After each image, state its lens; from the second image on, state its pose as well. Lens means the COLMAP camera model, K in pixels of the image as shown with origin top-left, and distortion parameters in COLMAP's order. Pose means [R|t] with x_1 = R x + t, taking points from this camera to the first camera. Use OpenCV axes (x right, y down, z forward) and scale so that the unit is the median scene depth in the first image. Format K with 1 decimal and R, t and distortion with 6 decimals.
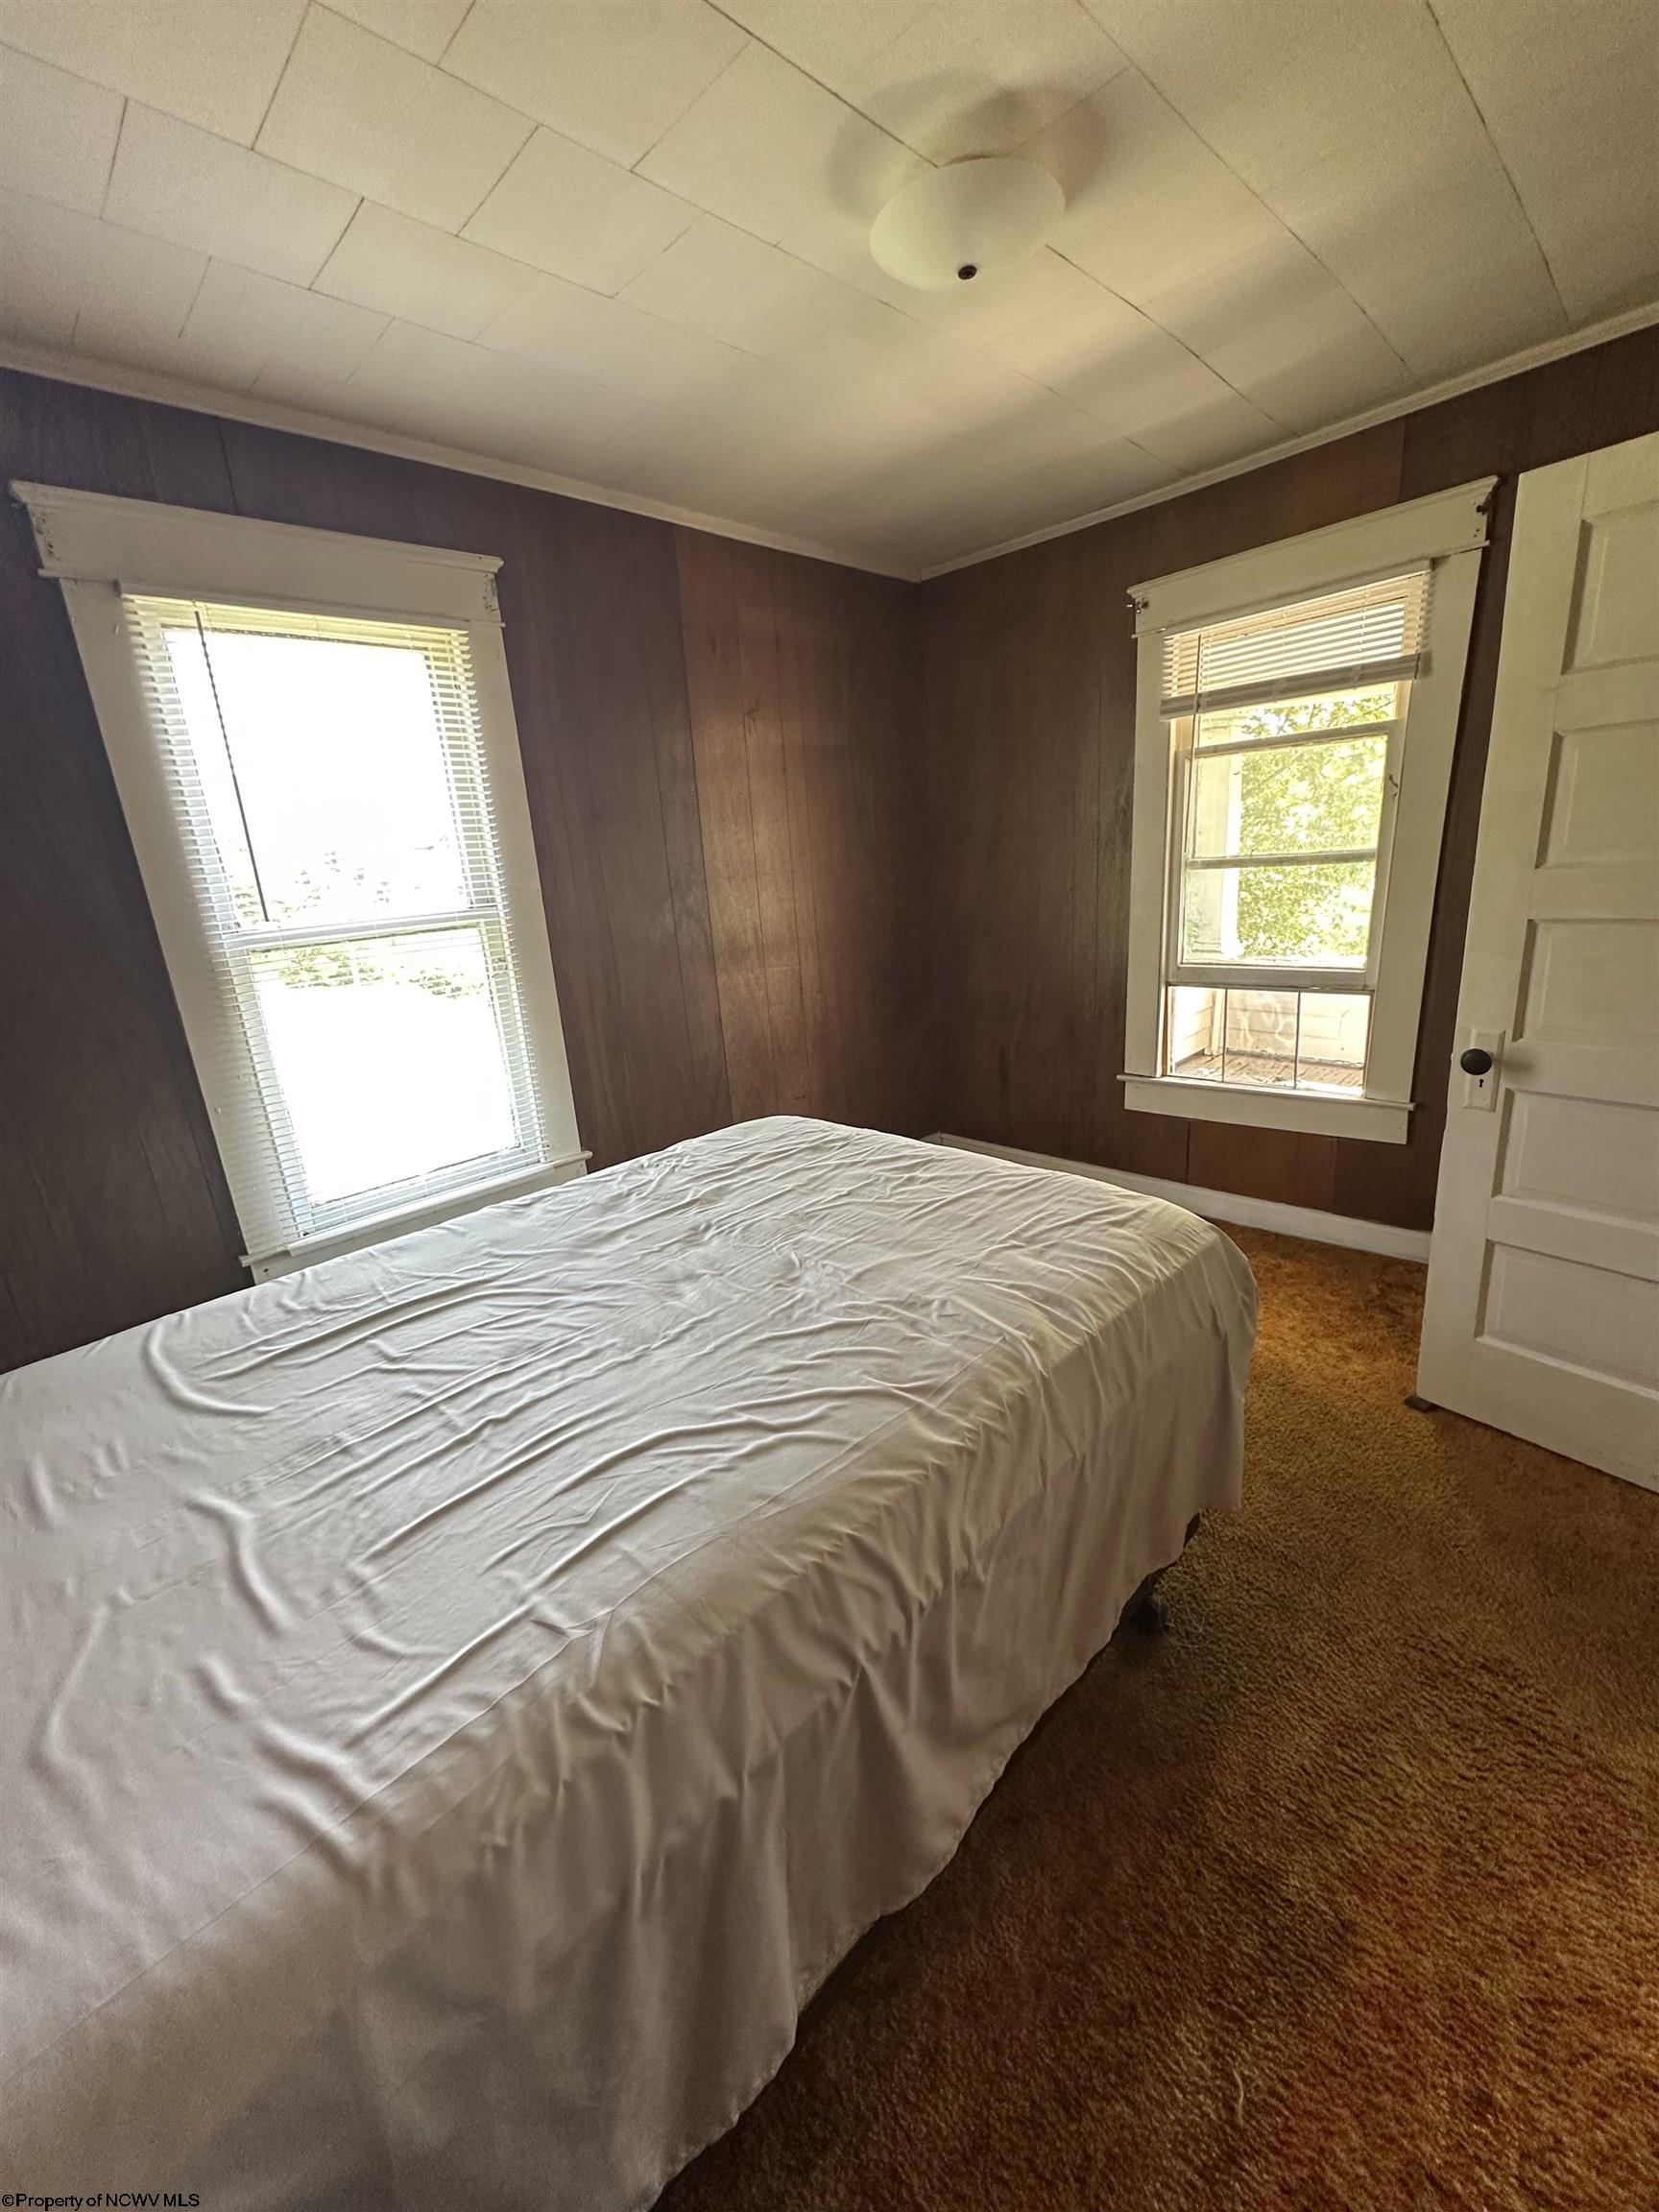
lens RADIAL K [[881.1, 0, 830.7], [0, 881.1, 1108.4], [0, 0, 1]] dist [-0.003449, 0.000835]
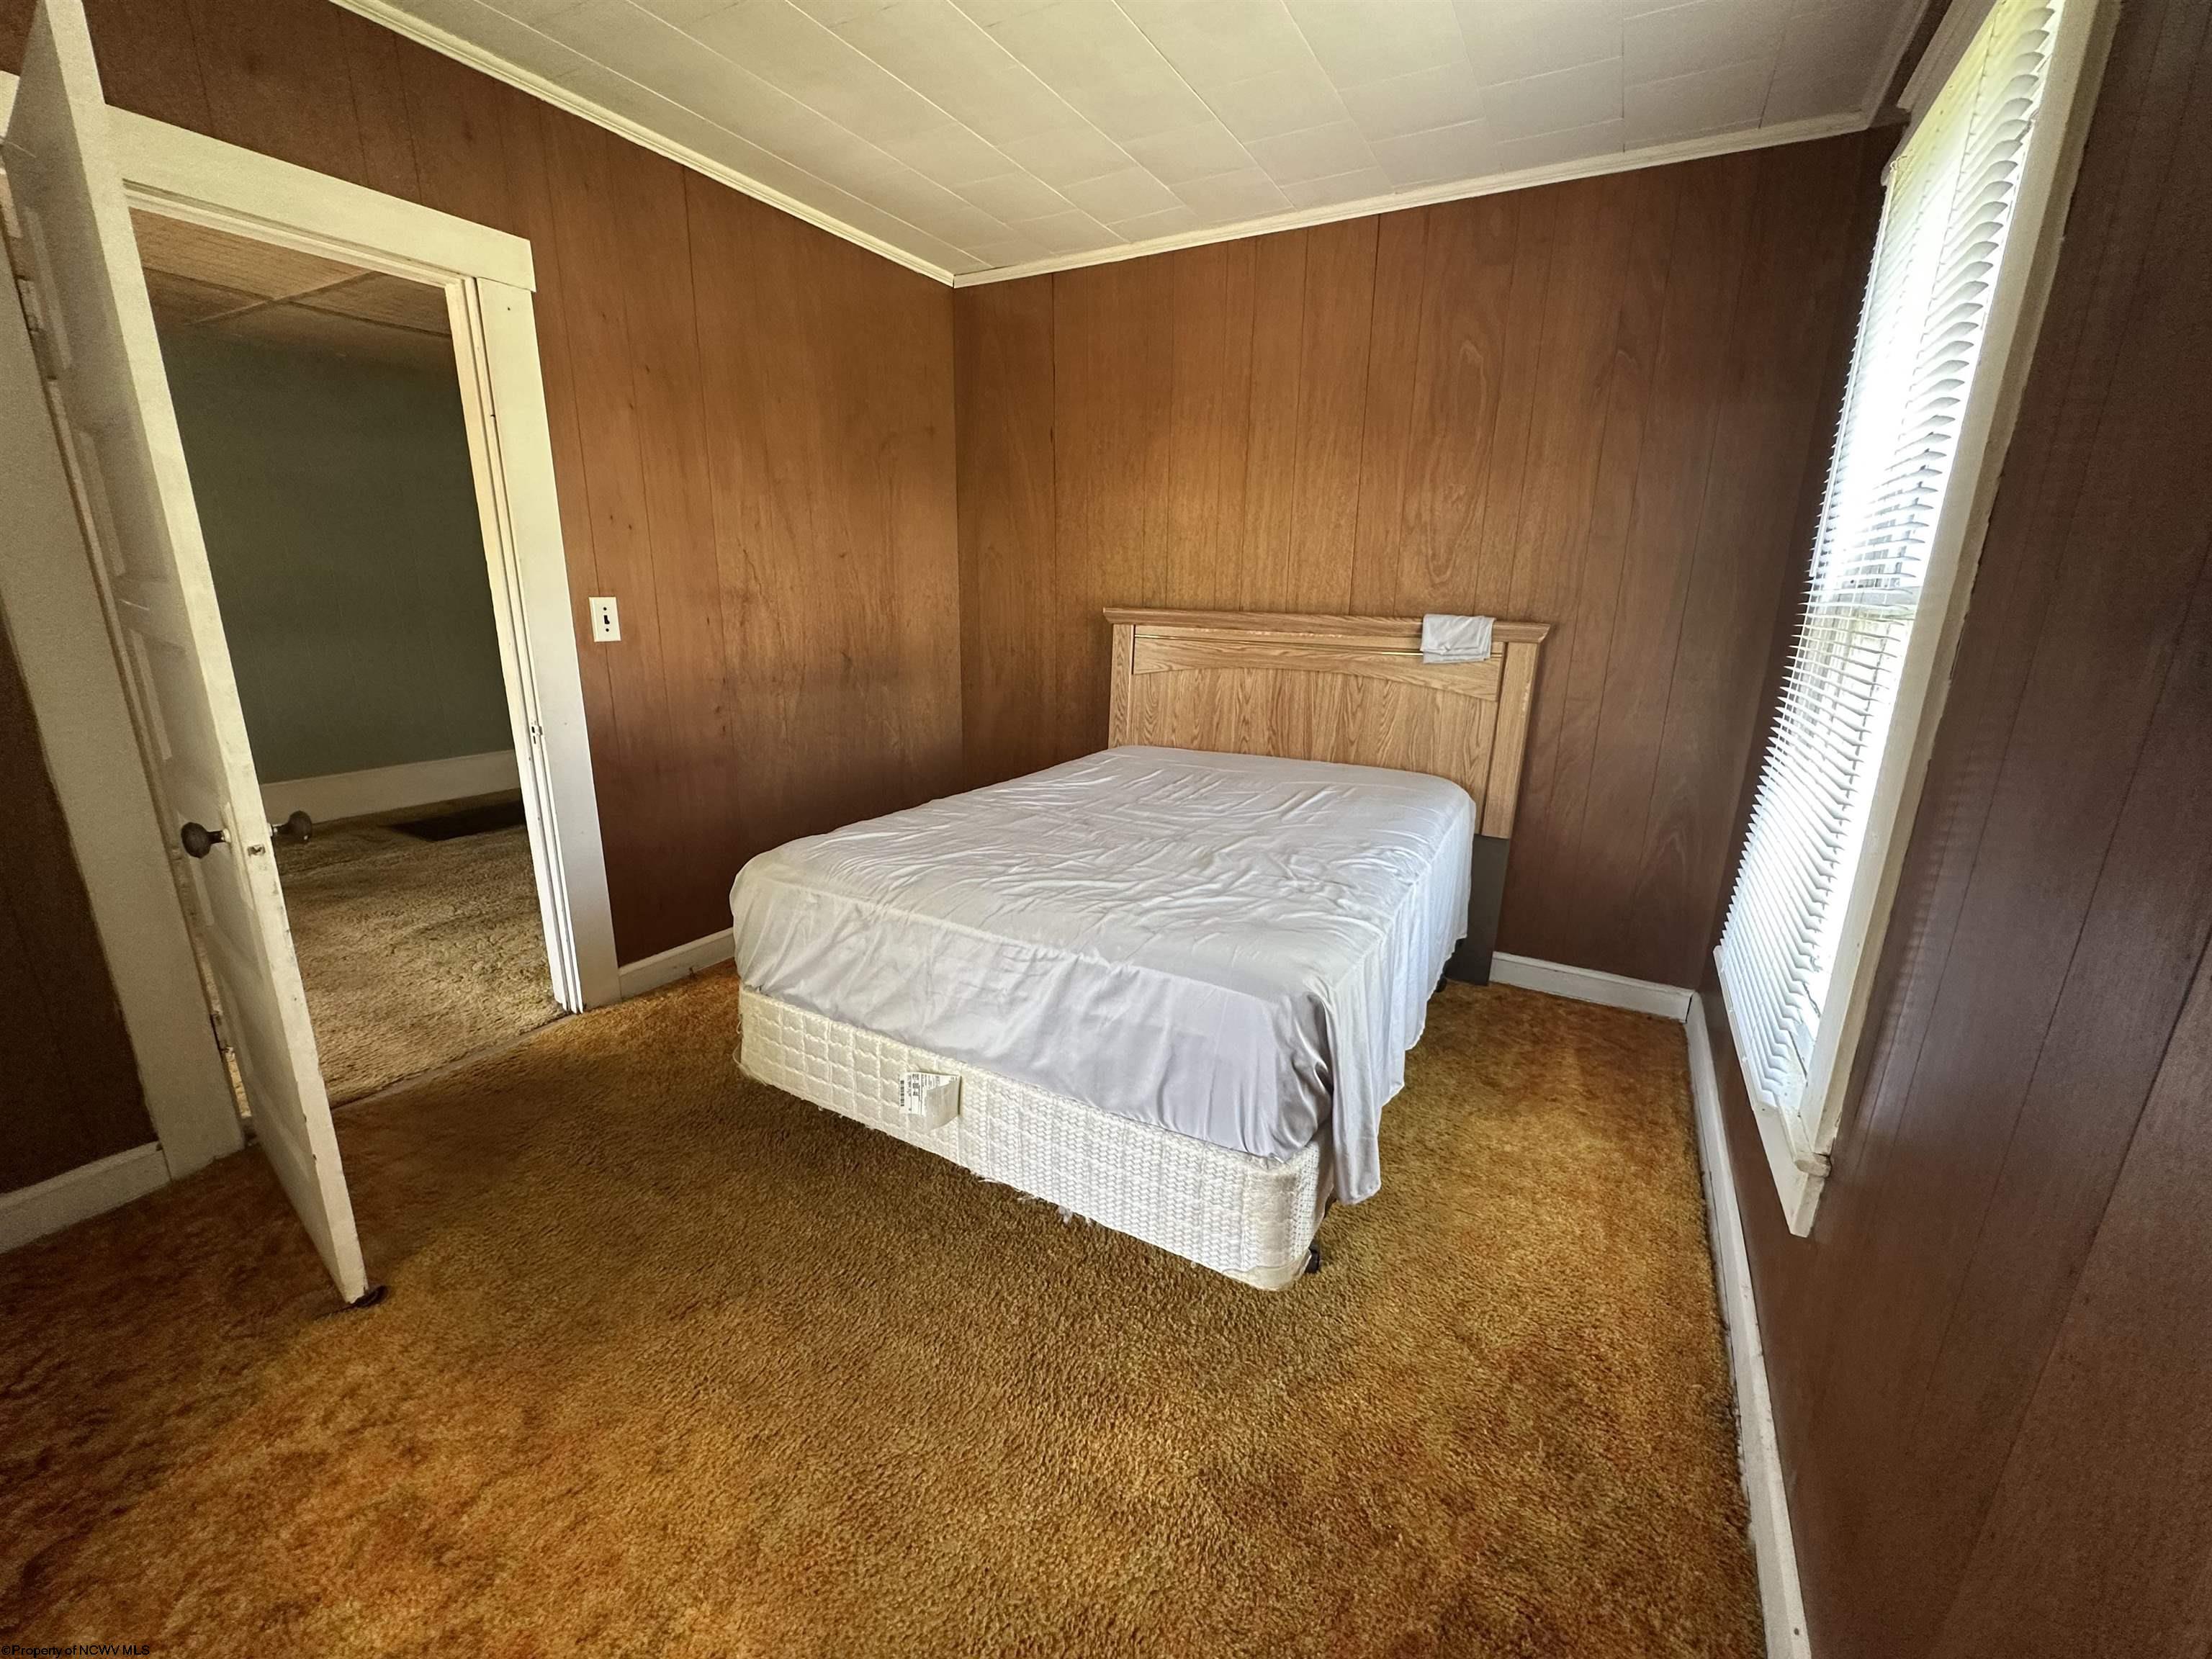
lens RADIAL K [[881.1, 0, 1106.5], [0, 881.1, 837.2], [0, 0, 1]] dist [-0.003449, 0.000835]
pose [[-0.962845, 0.124405, -0.239694, 0.273288], [-0.026155, 0.840443, 0.541268, -0.597032], [0.268785, 0.527427, -0.805963, 2.234363]]
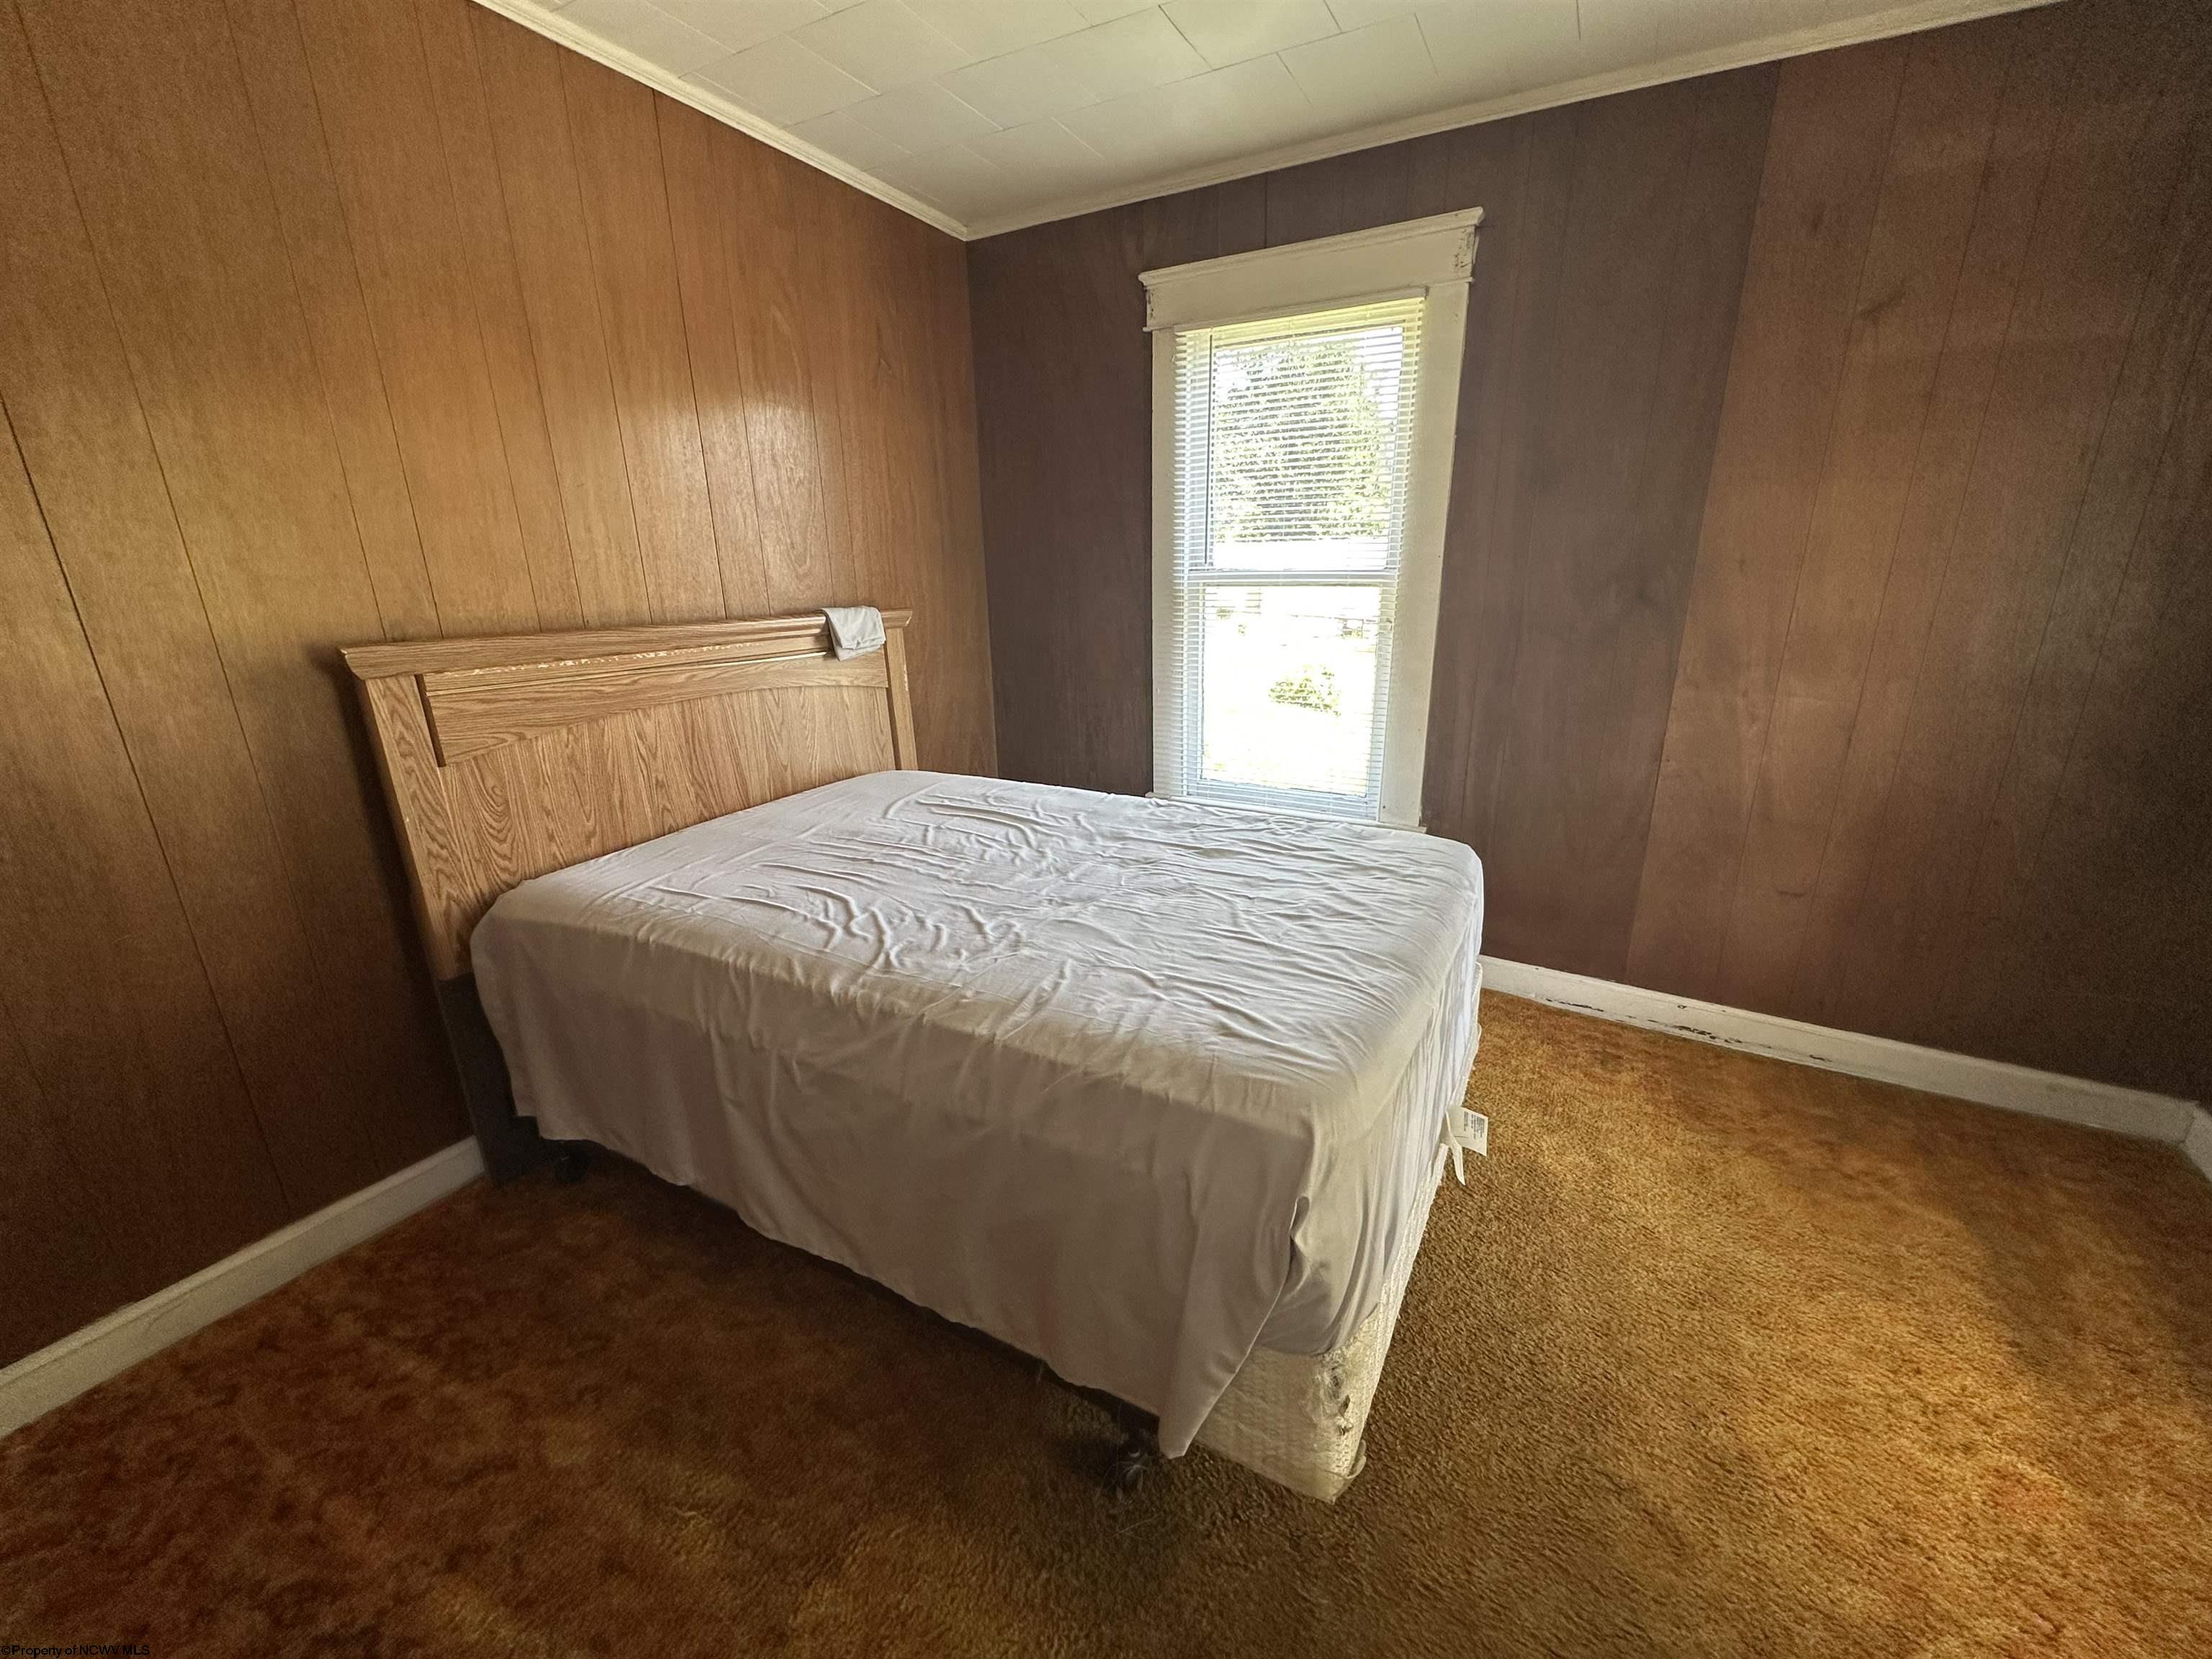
lens RADIAL K [[881.1, 0, 1105.8], [0, 881.1, 830.2], [0, 0, 1]] dist [-0.003449, 0.000835]
pose [[0.281660, 0.345918, -0.894990, 0.958028], [-0.280232, 0.921743, 0.268067, -0.215031], [0.917680, 0.175301, 0.356556, 0.619940]]
